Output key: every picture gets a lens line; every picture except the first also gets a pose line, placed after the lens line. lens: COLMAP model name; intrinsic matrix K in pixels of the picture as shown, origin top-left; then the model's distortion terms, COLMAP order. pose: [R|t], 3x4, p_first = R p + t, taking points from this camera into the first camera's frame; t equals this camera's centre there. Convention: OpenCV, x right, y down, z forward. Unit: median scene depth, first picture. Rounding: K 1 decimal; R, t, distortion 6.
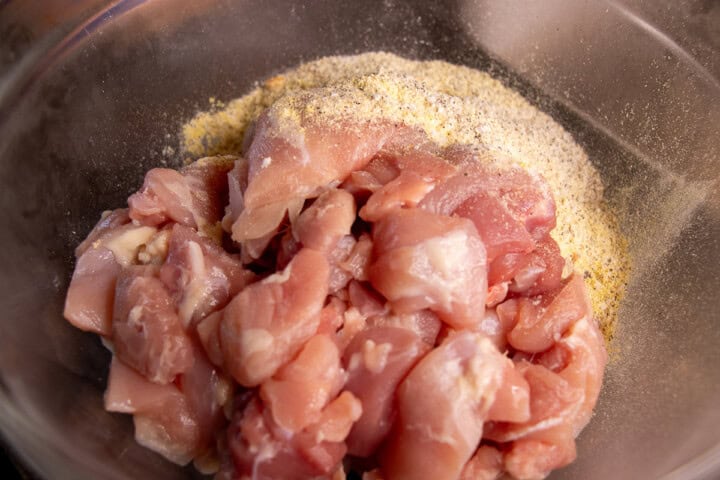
lens RADIAL K [[896.3, 0, 360.0], [0, 896.3, 240.0], [0, 0, 1]] dist [-0.060230, -0.000485]
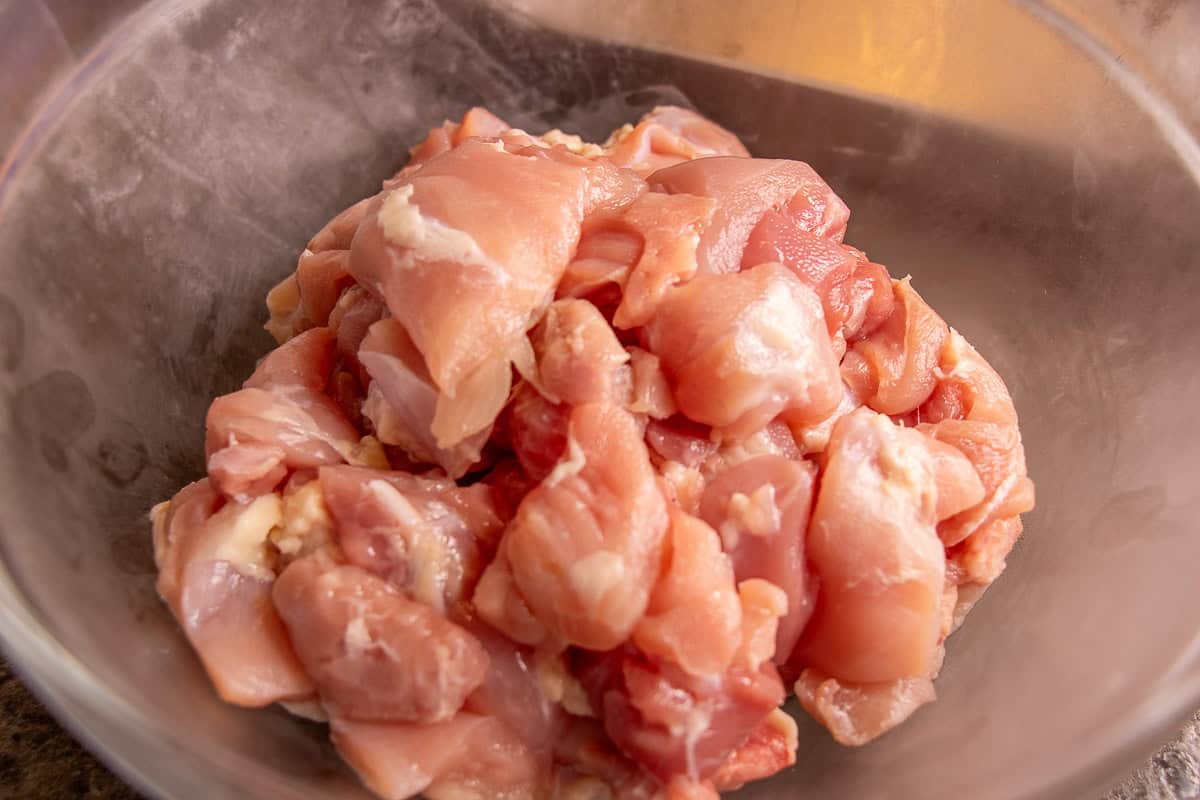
lens RADIAL K [[1380.8, 0, 600.0], [0, 1380.8, 400.0], [0, 0, 1]] dist [0.002465, -0.006832]
pose [[0.845664, -0.412127, 0.339121, -0.365520], [0.393201, 0.910739, 0.126280, -0.108007], [-0.360894, 0.026553, 0.932229, 0.109747]]
